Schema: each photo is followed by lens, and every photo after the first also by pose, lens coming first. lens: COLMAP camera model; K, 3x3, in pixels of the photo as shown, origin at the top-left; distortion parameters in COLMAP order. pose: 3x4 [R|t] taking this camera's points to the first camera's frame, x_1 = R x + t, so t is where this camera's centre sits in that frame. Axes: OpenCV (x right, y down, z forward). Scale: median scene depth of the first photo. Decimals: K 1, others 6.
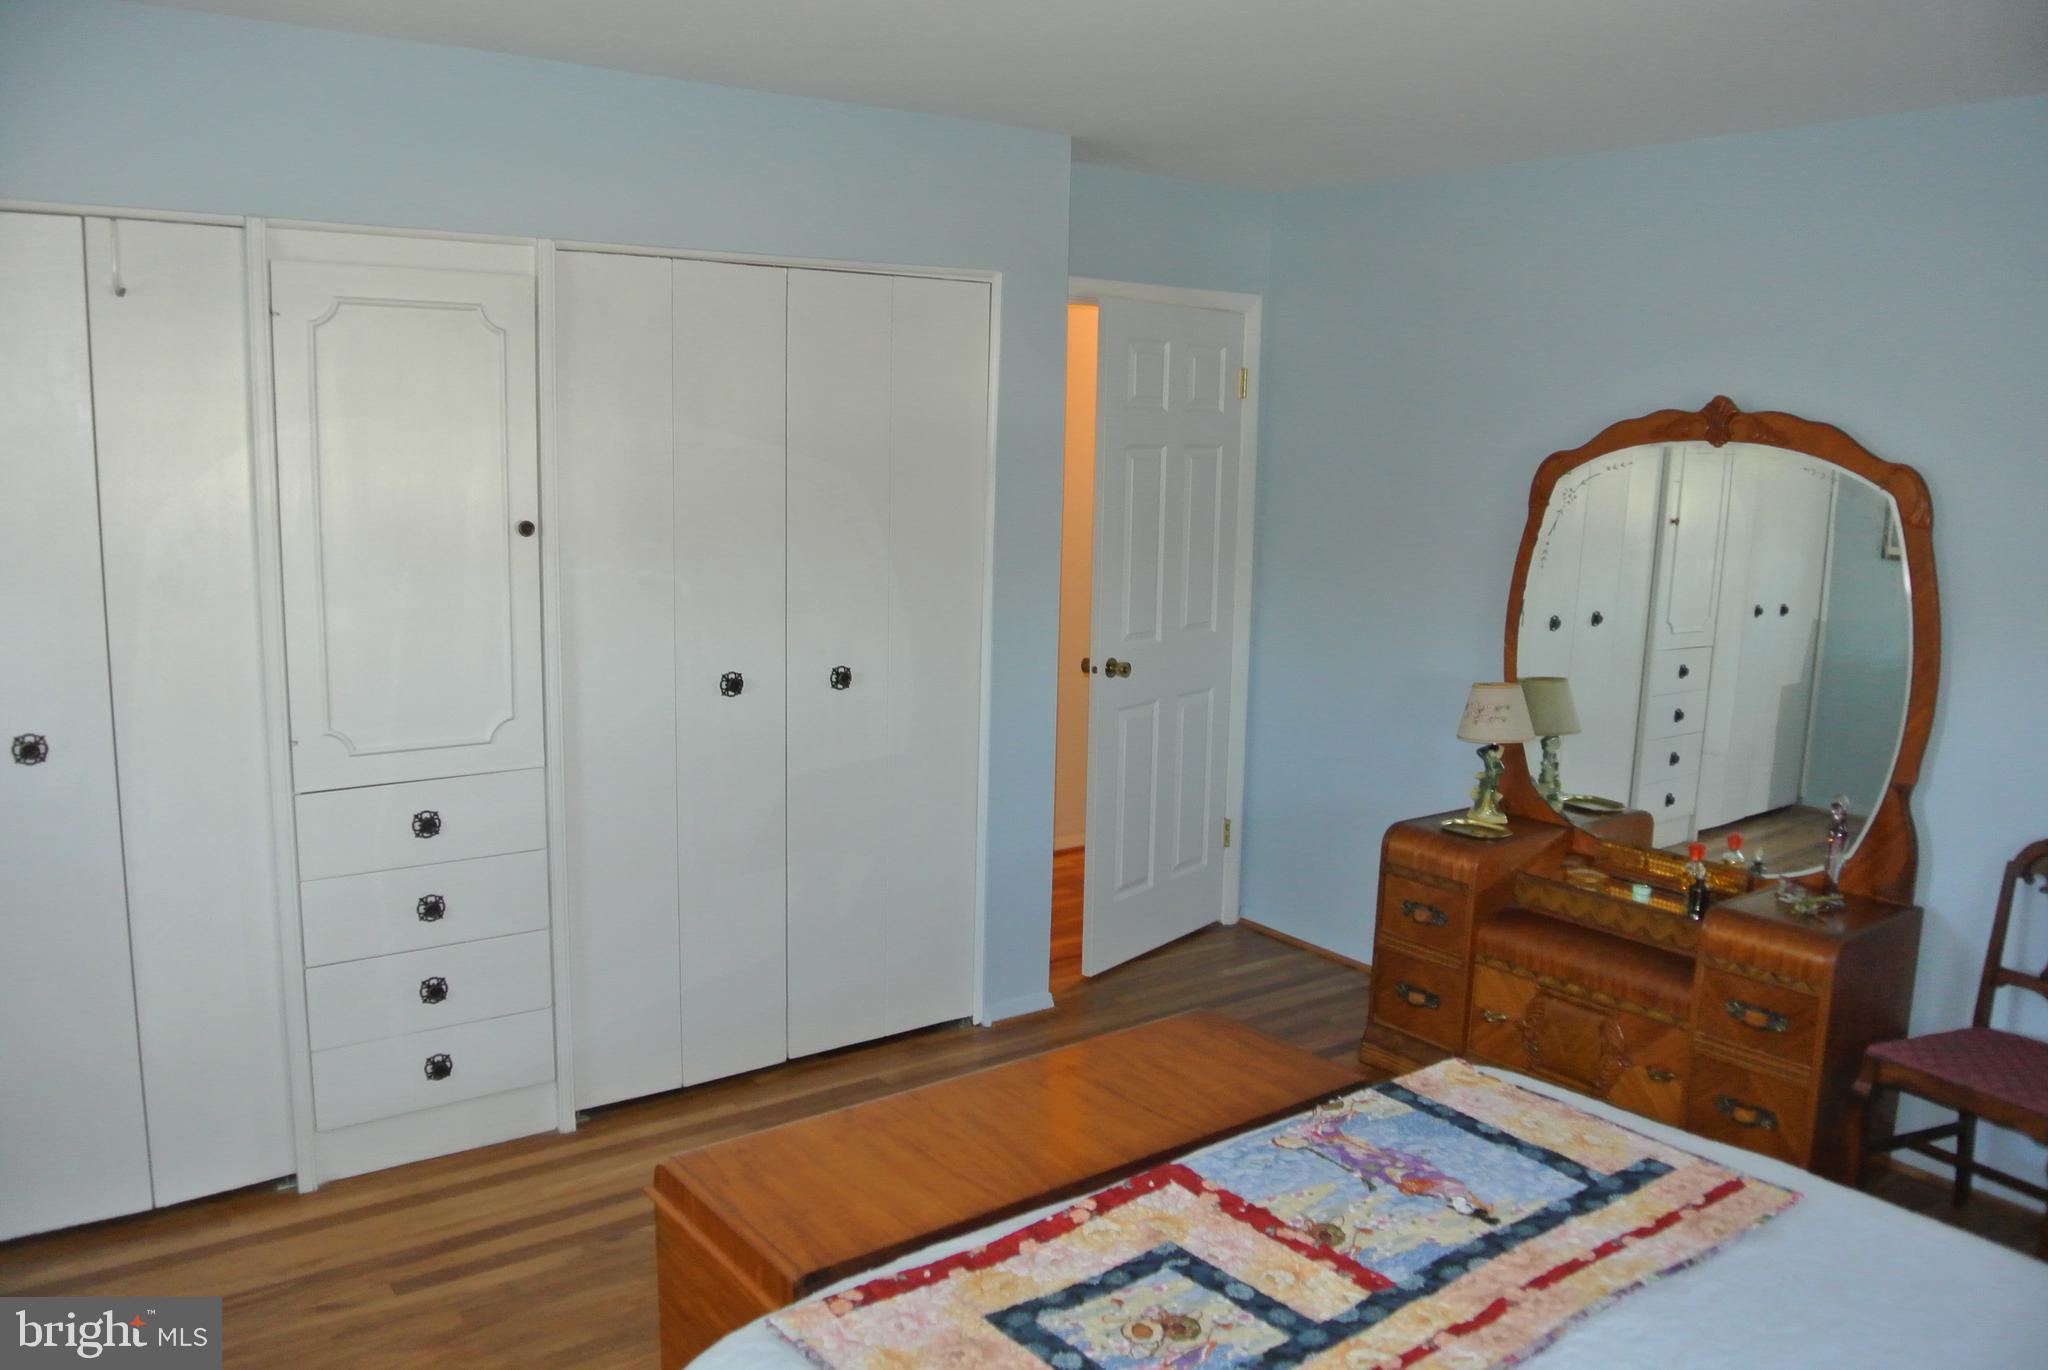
lens RADIAL K [[1588.2, 0, 1024.2], [0, 1588.2, 684.9], [0, 0, 1]] dist [-0.085987, 0.038613]
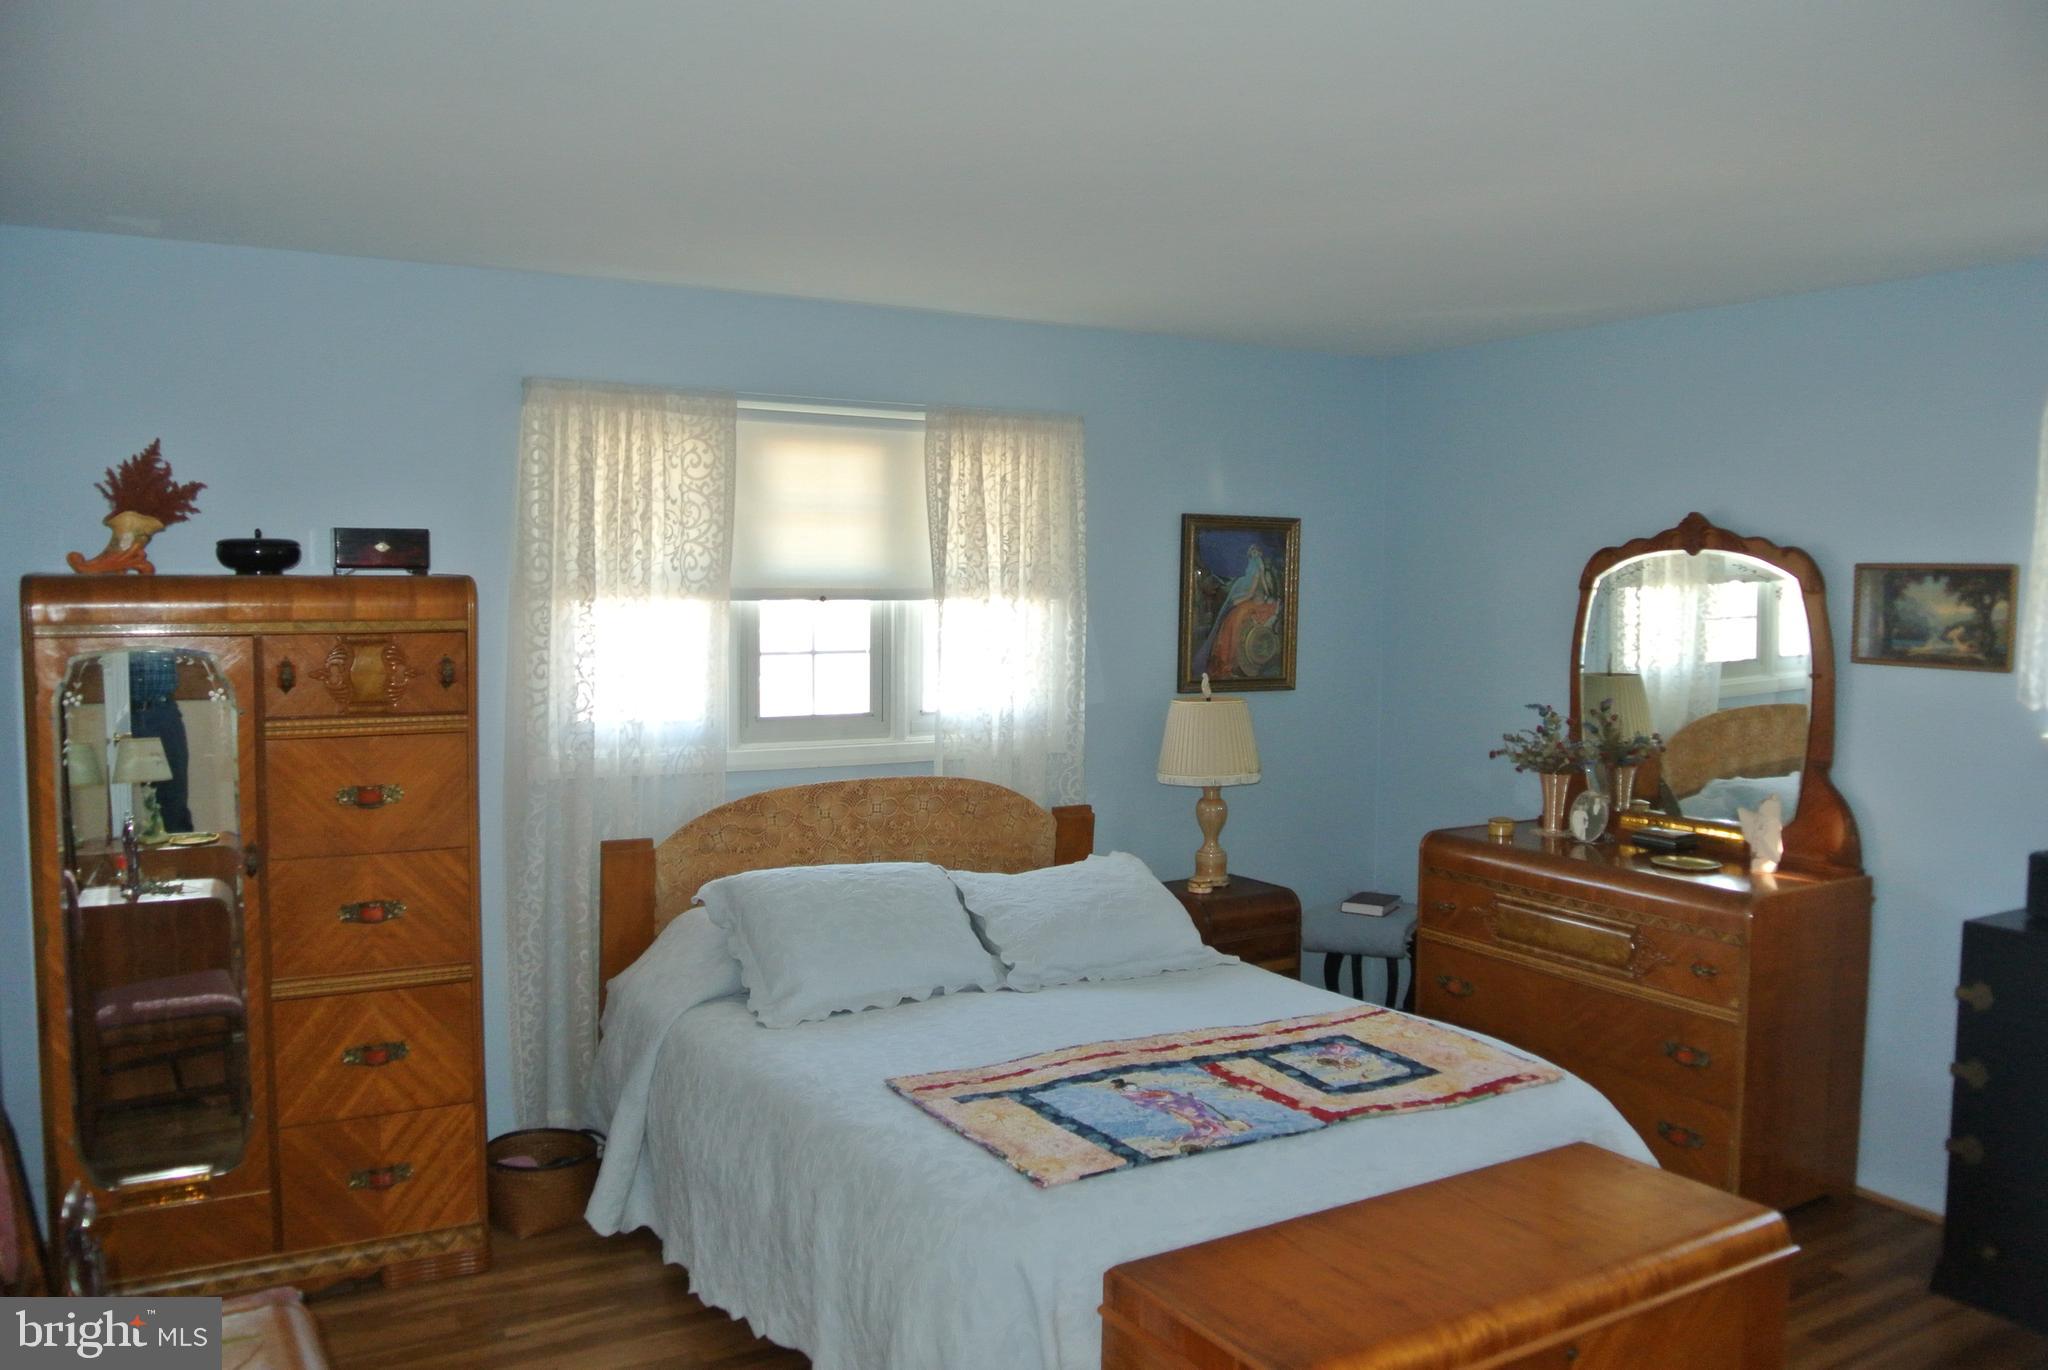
lens RADIAL K [[1588.2, 0, 1029.9], [0, 1588.2, 684.2], [0, 0, 1]] dist [-0.085987, 0.038613]
pose [[-0.994905, -0.036394, 0.094021, 0.242666], [-0.014031, 0.973481, 0.228339, -0.355193], [-0.099838, 0.225856, -0.969031, 2.285219]]
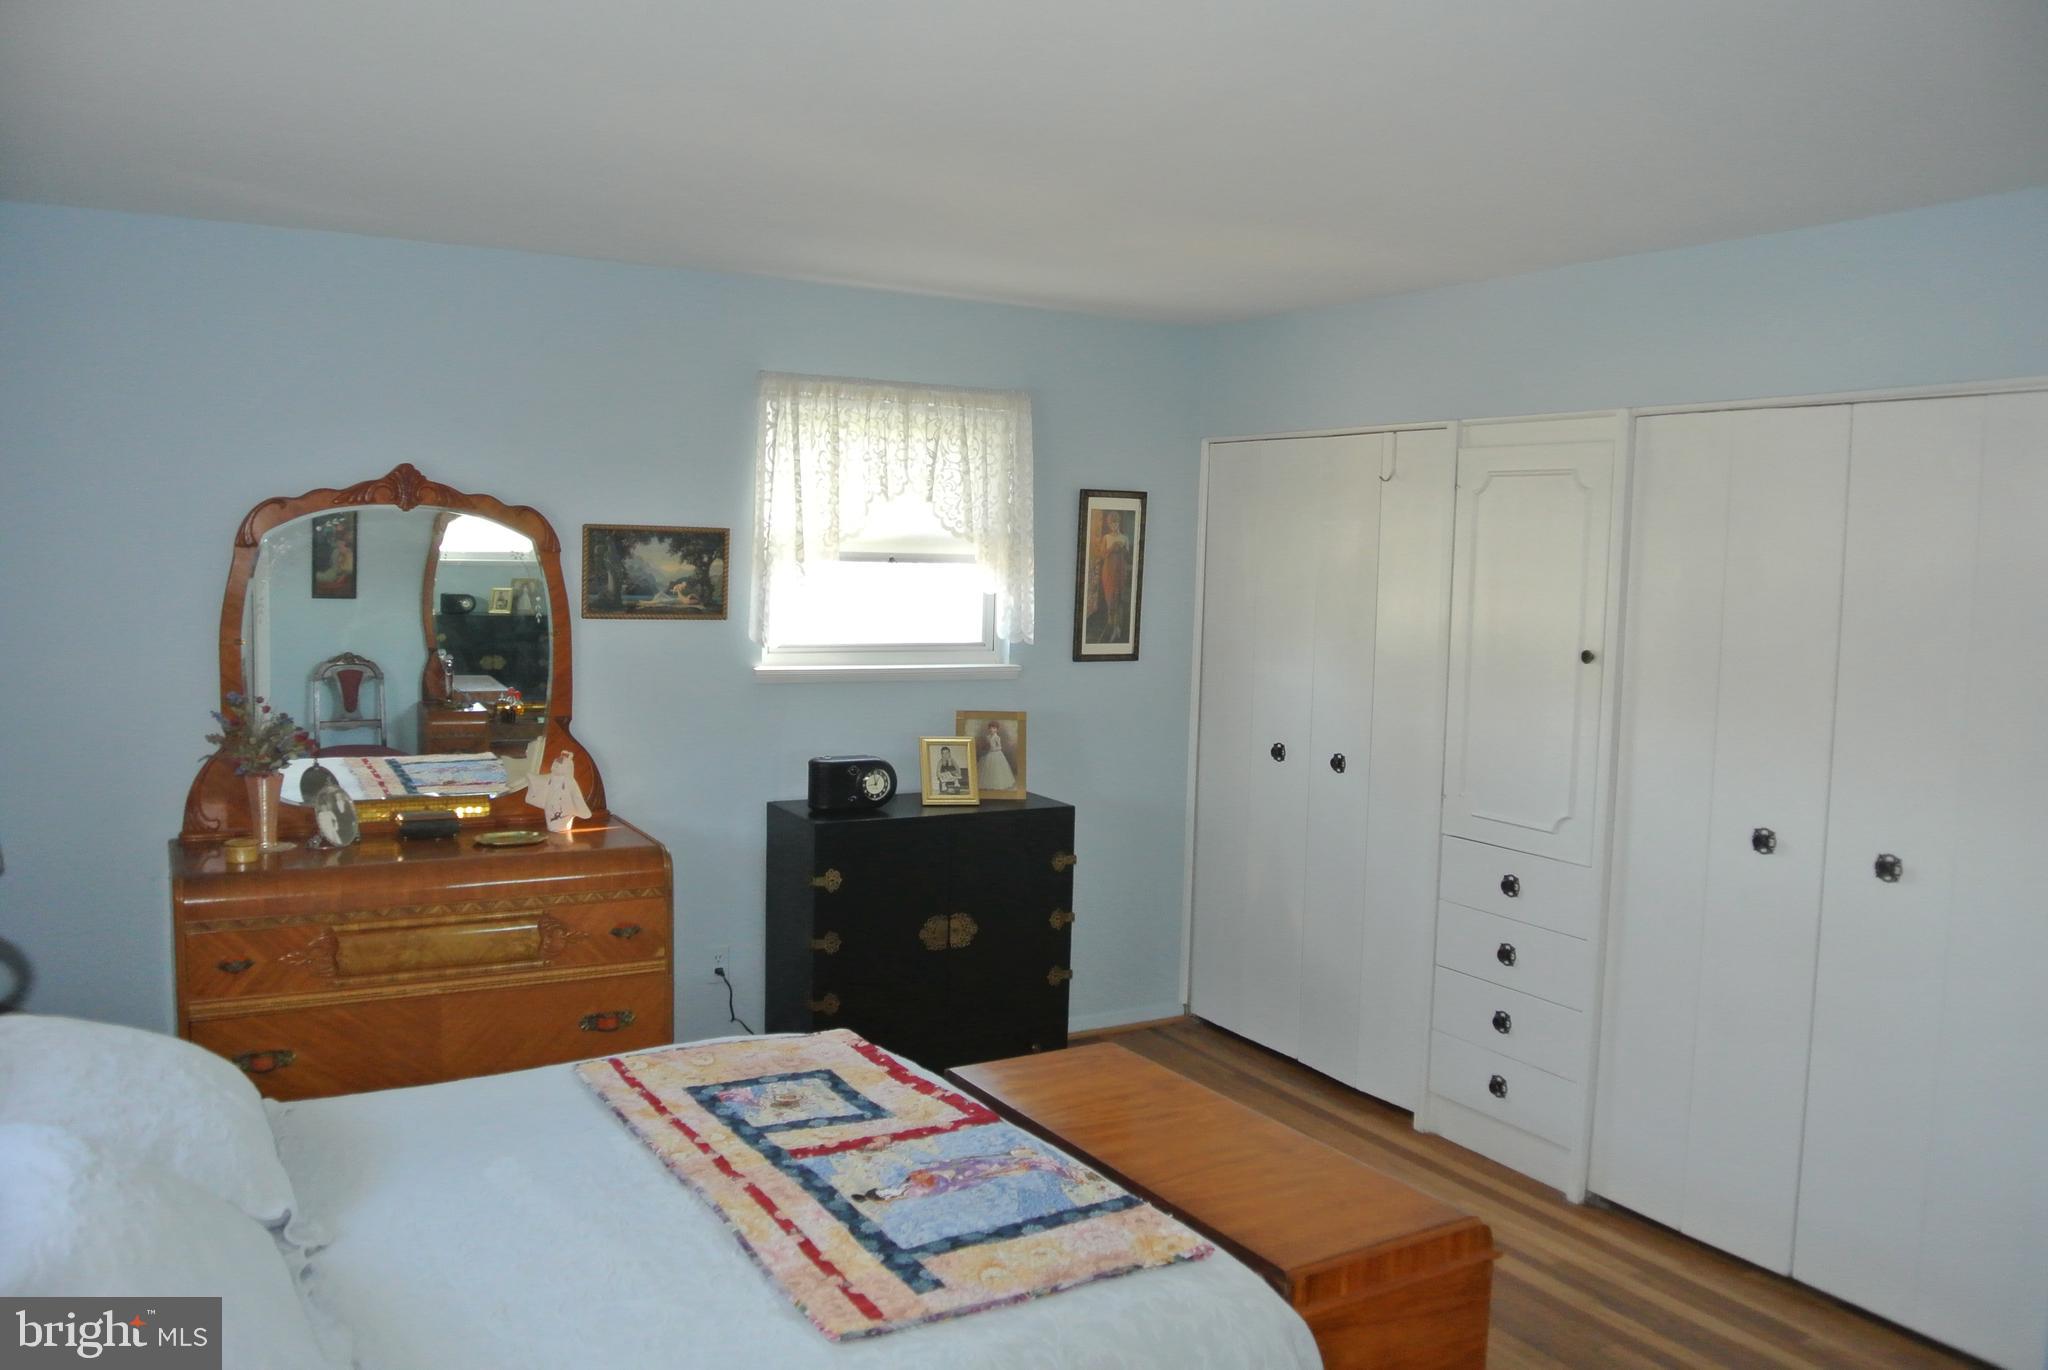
lens RADIAL K [[1588.2, 0, 1043.2], [0, 1588.2, 682.4], [0, 0, 1]] dist [-0.085987, 0.038613]
pose [[-0.097836, 0.058575, -0.993477, 1.377588], [-0.187358, 0.979332, 0.076191, -0.147058], [0.977407, 0.193590, -0.084839, 1.111021]]
